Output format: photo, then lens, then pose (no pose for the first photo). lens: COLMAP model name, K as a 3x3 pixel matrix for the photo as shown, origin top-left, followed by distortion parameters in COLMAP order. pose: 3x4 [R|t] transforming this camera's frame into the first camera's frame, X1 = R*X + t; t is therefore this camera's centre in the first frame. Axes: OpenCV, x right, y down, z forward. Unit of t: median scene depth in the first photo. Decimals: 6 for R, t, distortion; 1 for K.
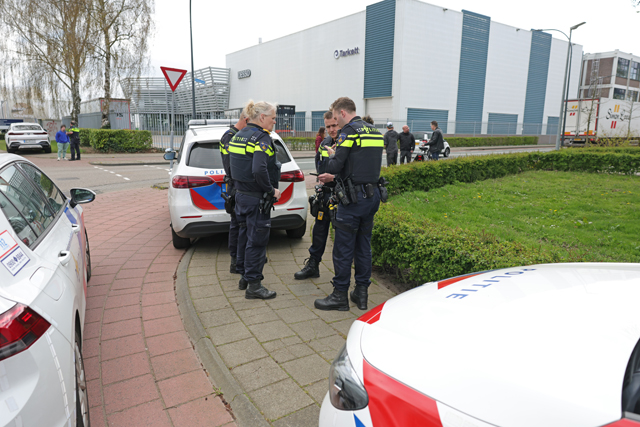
lens RADIAL K [[428.8, 0, 317.2], [0, 428.8, 209.2], [0, 0, 1]] dist [0.006158, -0.000895]
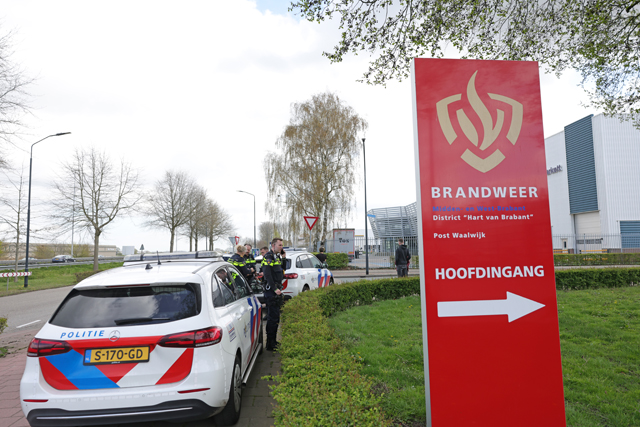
lens RADIAL K [[428.8, 0, 322.7], [0, 428.8, 210.9], [0, 0, 1]] dist [0.006158, -0.000895]
pose [[0.843244, -0.078577, -0.531756, 0.178501], [-0.068060, 0.965689, -0.250626, 0.018747], [0.533204, 0.247531, 0.808963, -0.096814]]
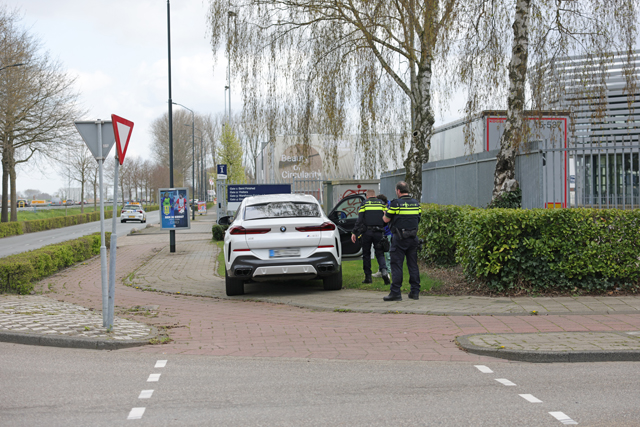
lens RADIAL K [[1238.4, 0, 321.2], [0, 1238.4, 213.1], [0, 0, 1]] dist [-0.017079, 0.000000]
pose [[0.837953, -0.016627, -0.545490, -0.101254], [-0.076515, 0.986084, -0.147594, -0.035902], [0.540353, 0.165415, 0.825019, 0.173586]]
